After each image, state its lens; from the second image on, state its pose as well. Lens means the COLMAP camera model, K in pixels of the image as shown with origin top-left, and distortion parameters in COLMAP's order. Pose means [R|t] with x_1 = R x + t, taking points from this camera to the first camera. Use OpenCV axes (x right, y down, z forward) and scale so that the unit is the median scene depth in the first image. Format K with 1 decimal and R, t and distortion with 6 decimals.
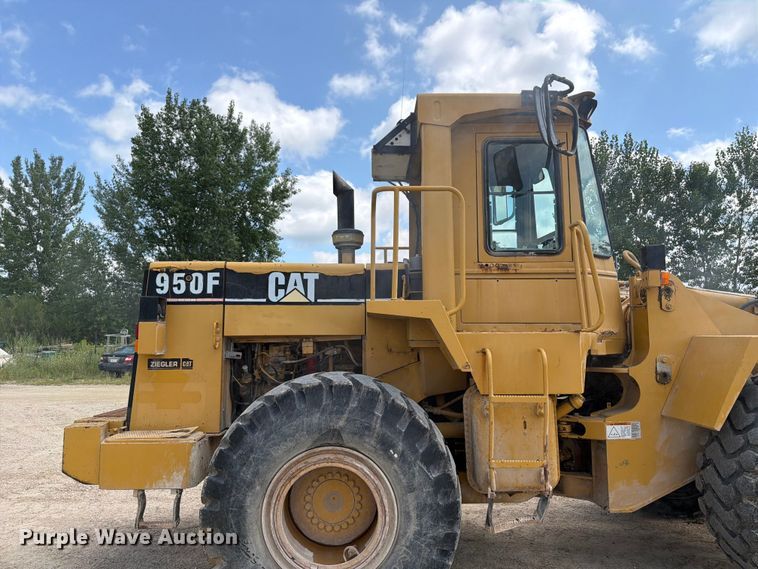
lens RADIAL K [[523.2, 0, 375.7], [0, 523.2, 289.9], [0, 0, 1]] dist [0.076749, -0.114376]
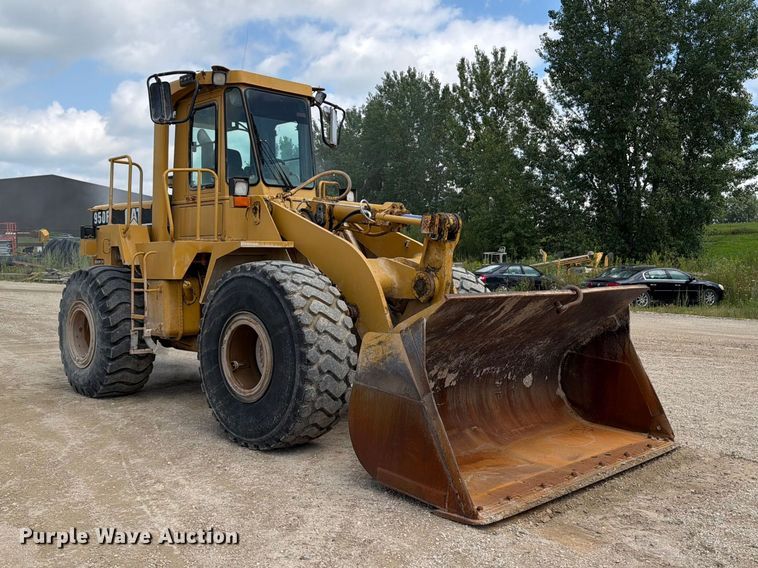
lens RADIAL K [[721.2, 0, 379.0], [0, 721.2, 284.0], [0, 0, 1]] dist [0.131856, 0.002899]
pose [[0.680860, 0.026594, -0.731931, 0.275409], [0.065891, 0.993064, 0.097375, 0.004021], [0.729444, -0.114526, 0.674385, -0.002971]]
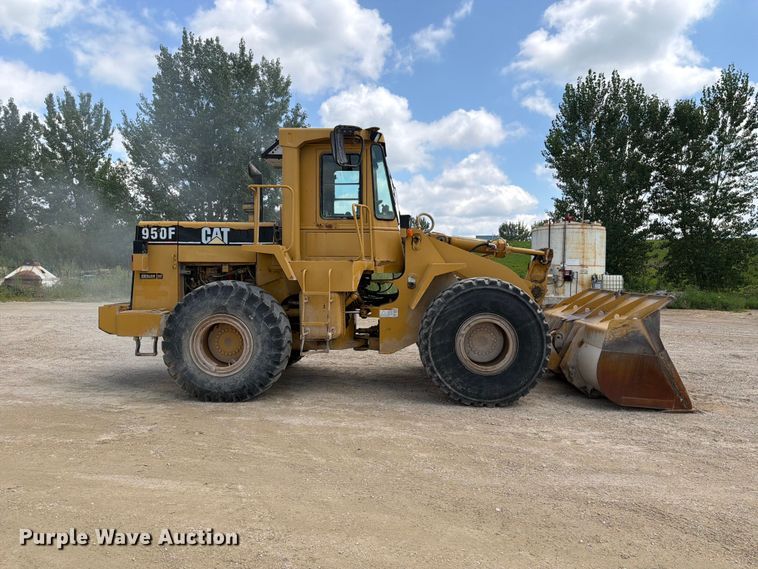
lens RADIAL K [[525.6, 0, 370.2], [0, 525.6, 286.6], [0, 0, 1]] dist [0.069671, -0.113855]
pose [[0.997848, 0.010977, -0.064640, 0.066459], [-0.002695, 0.991920, 0.126838, -0.008514], [0.065510, -0.126391, 0.989815, -0.107384]]
